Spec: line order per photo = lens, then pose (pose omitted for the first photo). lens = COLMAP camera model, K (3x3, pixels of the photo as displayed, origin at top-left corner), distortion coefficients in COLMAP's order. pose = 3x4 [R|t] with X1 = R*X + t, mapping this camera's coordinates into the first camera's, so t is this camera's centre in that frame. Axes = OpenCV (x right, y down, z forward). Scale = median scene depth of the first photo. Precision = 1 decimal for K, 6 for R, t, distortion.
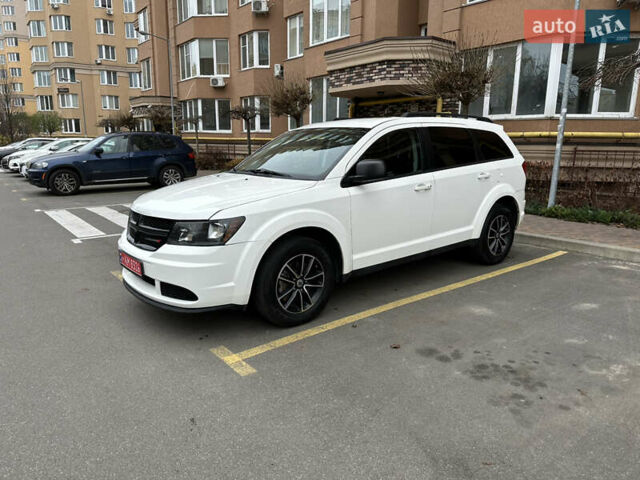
lens RADIAL K [[447.8, 0, 323.2], [0, 447.8, 237.5], [0, 0, 1]] dist [0.037401, -0.047042]
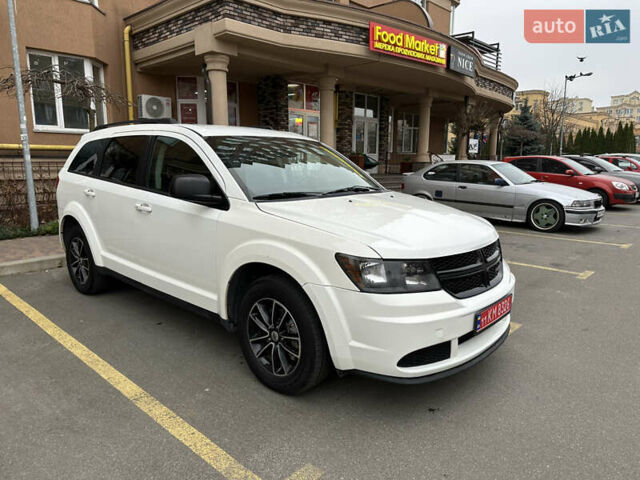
lens RADIAL K [[447.8, 0, 320.6], [0, 447.8, 240.8], [0, 0, 1]] dist [0.037401, -0.047042]
pose [[-0.145567, -0.180149, 0.972809, -0.794902], [0.194447, 0.958894, 0.206669, -0.198011], [-0.970052, 0.219244, -0.104554, 0.962085]]
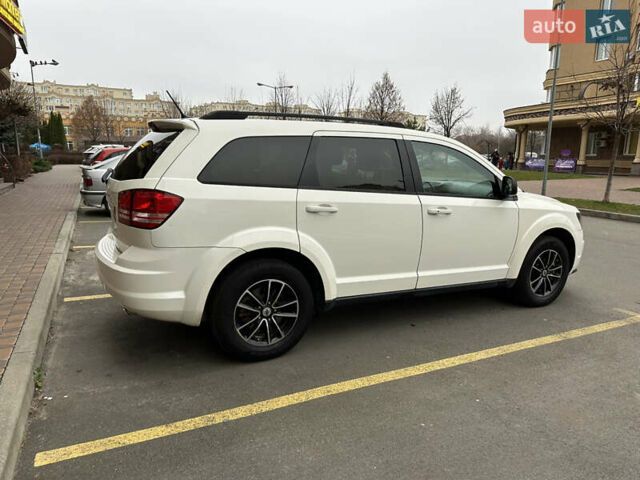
lens RADIAL K [[447.8, 0, 316.8], [0, 447.8, 238.2], [0, 0, 1]] dist [0.037401, -0.047042]
pose [[-0.976138, -0.062976, 0.207820, -0.004876], [0.019328, 0.928029, 0.372006, -0.393258], [-0.216291, 0.367146, -0.904667, 1.881715]]
